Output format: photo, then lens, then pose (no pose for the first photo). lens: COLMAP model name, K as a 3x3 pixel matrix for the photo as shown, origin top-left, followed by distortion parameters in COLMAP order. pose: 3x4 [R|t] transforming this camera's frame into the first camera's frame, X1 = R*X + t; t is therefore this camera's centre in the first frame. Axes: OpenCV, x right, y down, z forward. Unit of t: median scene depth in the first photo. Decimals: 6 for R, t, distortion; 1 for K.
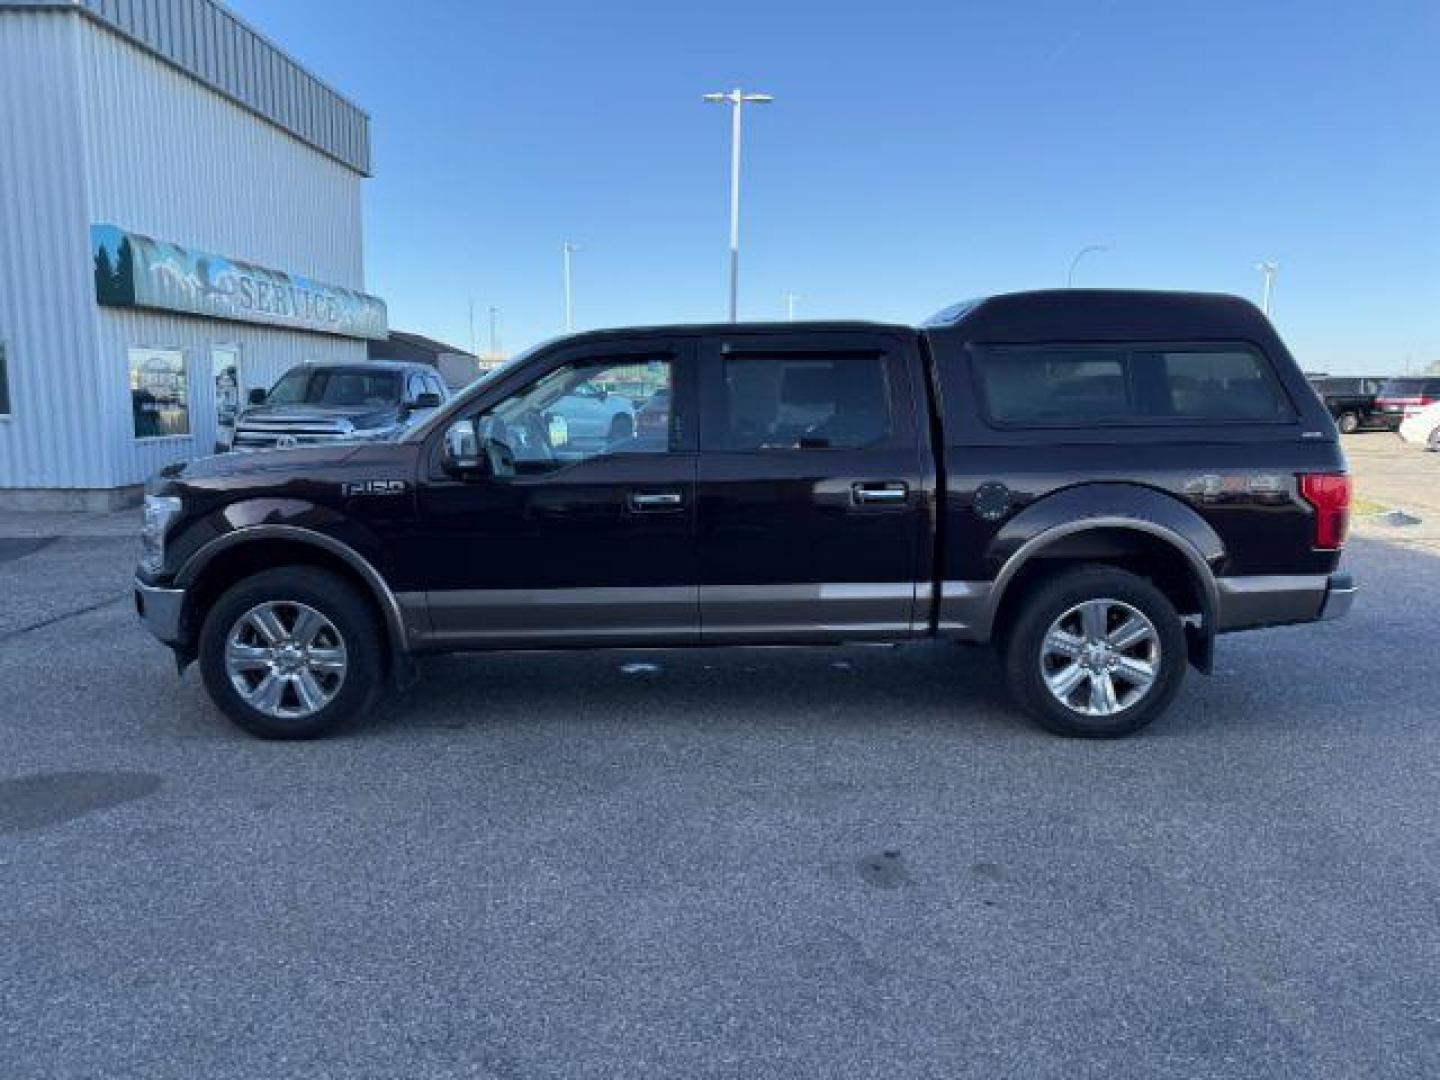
lens RADIAL K [[1016.1, 0, 726.1], [0, 1016.1, 546.7], [0, 0, 1]] dist [0.028535, -0.037418]
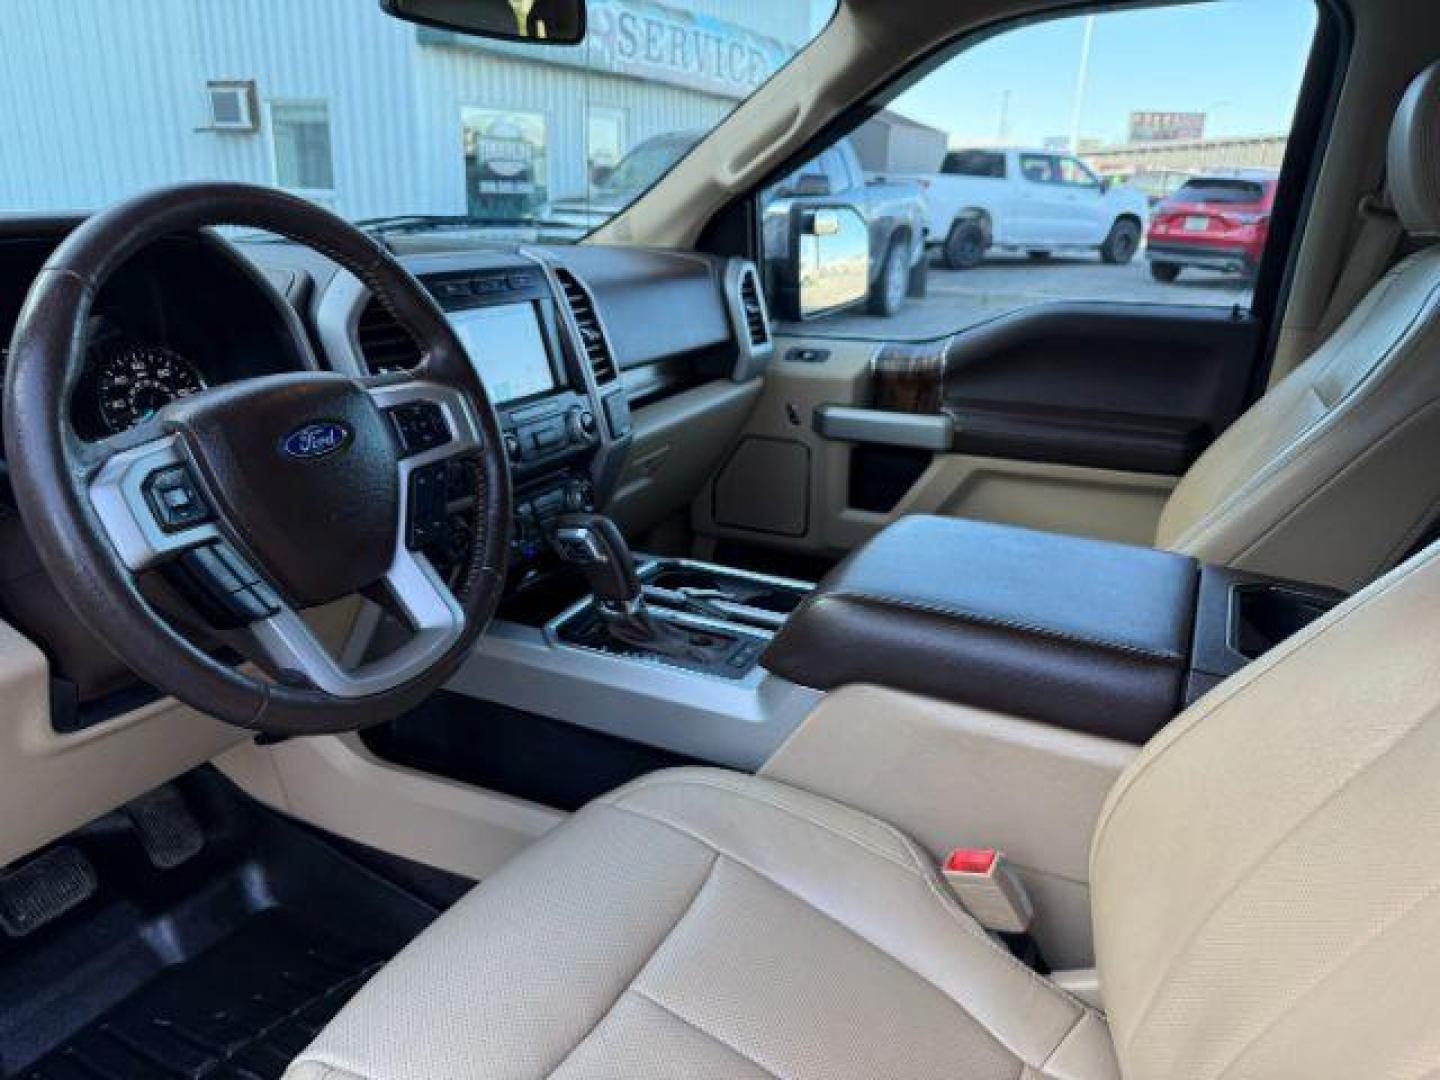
lens RADIAL K [[1016.1, 0, 726.2], [0, 1016.1, 543.4], [0, 0, 1]] dist [0.028535, -0.037418]
pose [[0.893206, 0.160064, -0.420193, -0.019968], [-0.081718, 0.976718, 0.198353, -0.029373], [0.442160, -0.142833, 0.885491, 0.257141]]
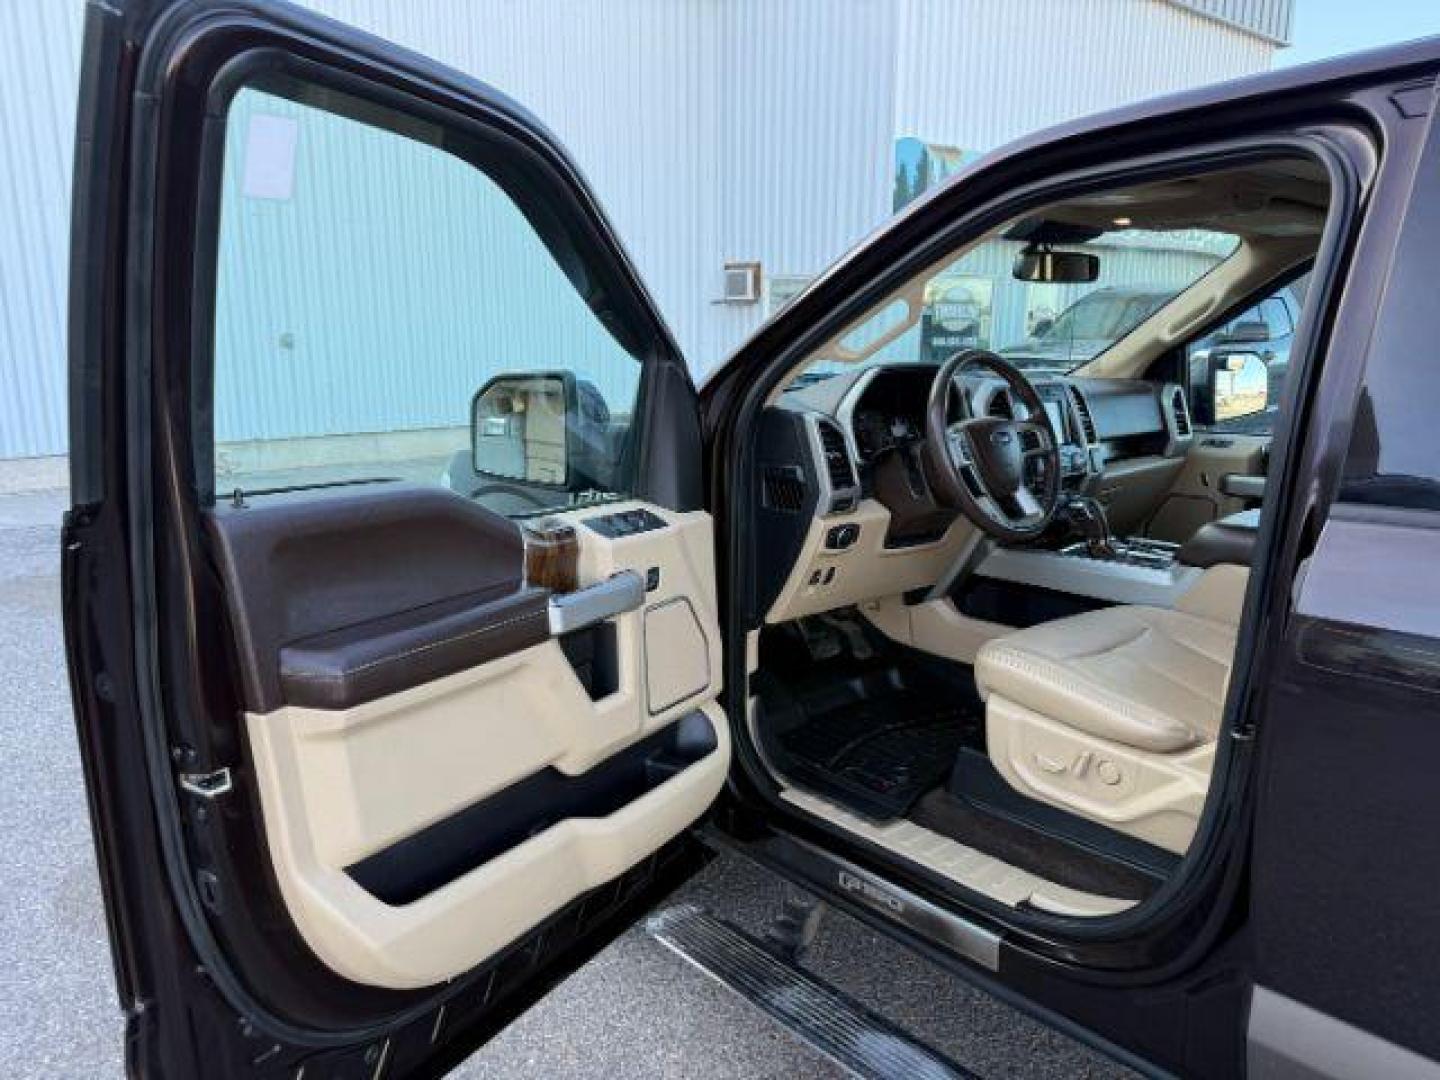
lens RADIAL K [[1016.1, 0, 708.1], [0, 1016.1, 532.1], [0, 0, 1]] dist [0.028535, -0.037418]
pose [[0.639732, 0.139273, -0.755875, 0.012889], [-0.107617, 0.989989, 0.091328, -0.020667], [0.761027, 0.022919, 0.648315, 0.190549]]
